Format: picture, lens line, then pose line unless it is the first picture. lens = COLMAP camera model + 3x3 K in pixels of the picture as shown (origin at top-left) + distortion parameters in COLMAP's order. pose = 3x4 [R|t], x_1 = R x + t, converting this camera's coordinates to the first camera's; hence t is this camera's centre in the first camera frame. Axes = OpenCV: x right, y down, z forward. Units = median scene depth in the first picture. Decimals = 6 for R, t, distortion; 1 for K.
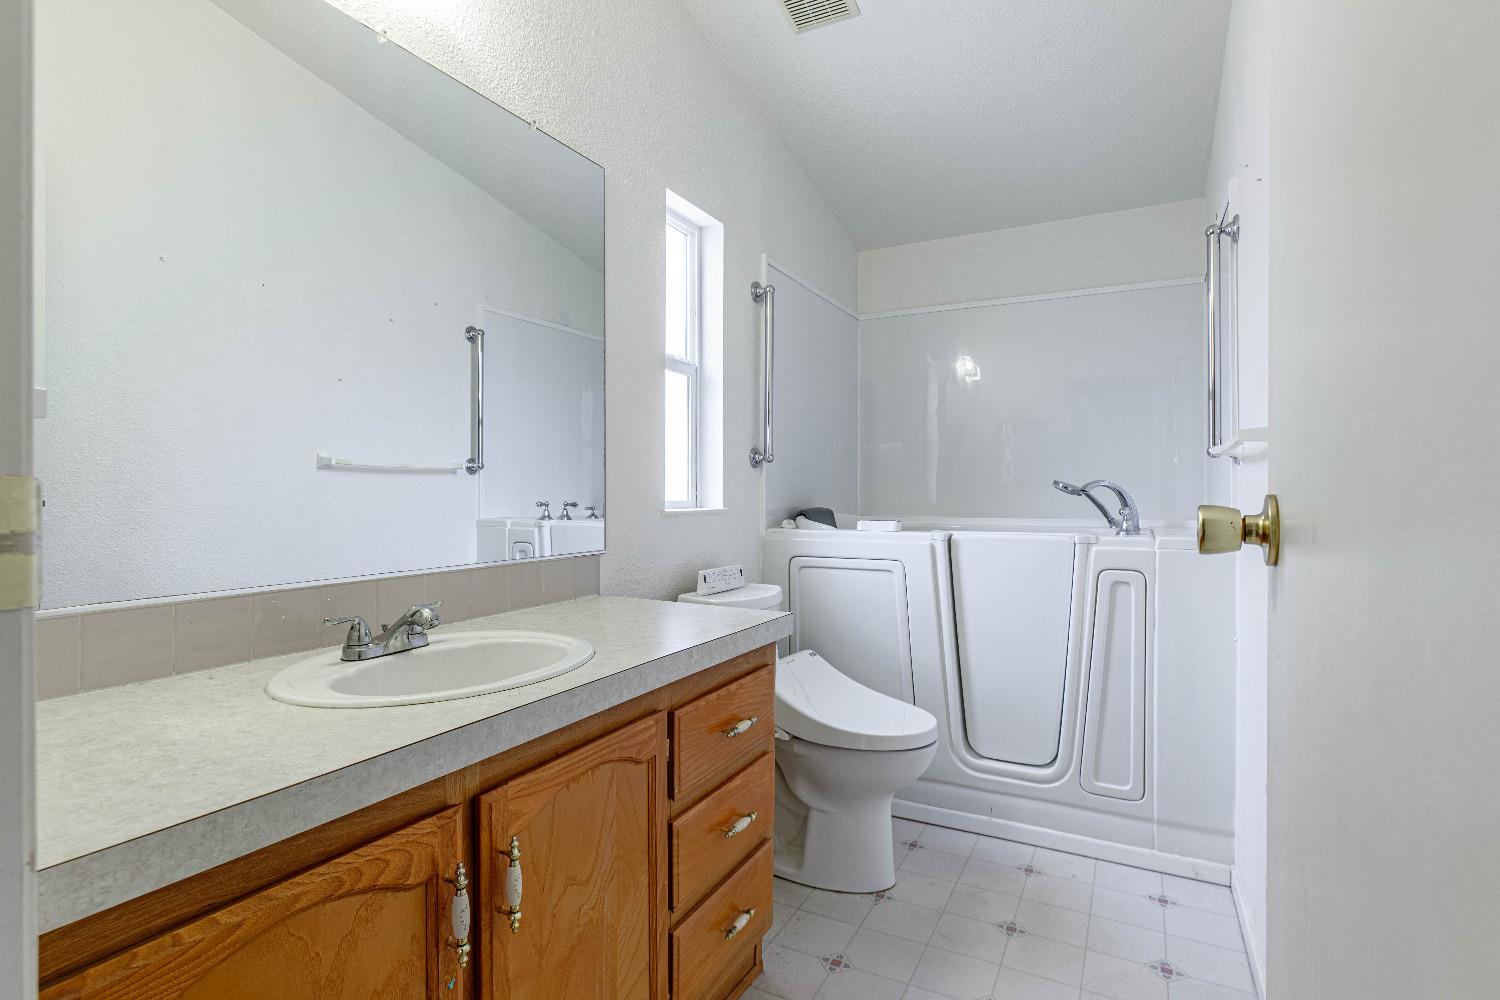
lens RADIAL K [[749.1, 0, 749.3], [0, 749.1, 493.7], [0, 0, 1]] dist [0.000876, 0.000174]
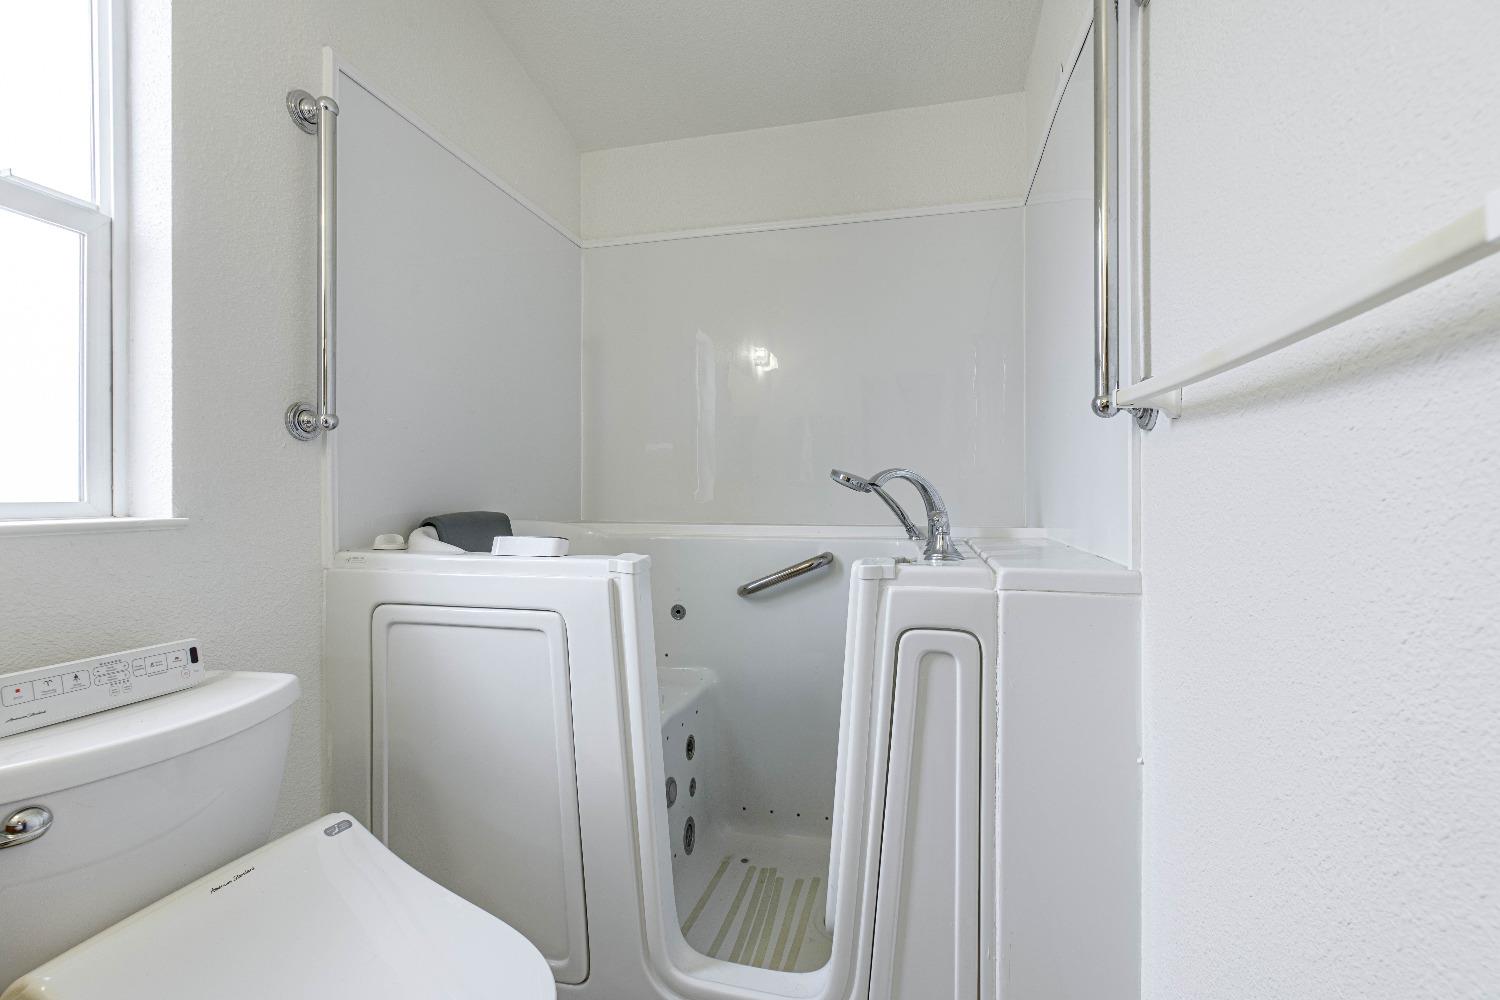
lens RADIAL K [[672.6, 0, 749.1], [0, 672.6, 497.0], [0, 0, 1]] dist [0.002066, 0.000836]
pose [[0.972815, -0.002099, 0.231575, 0.222141], [0.001155, 0.999990, 0.004212, 0.004761], [-0.231582, -0.003830, 0.972808, 0.492632]]
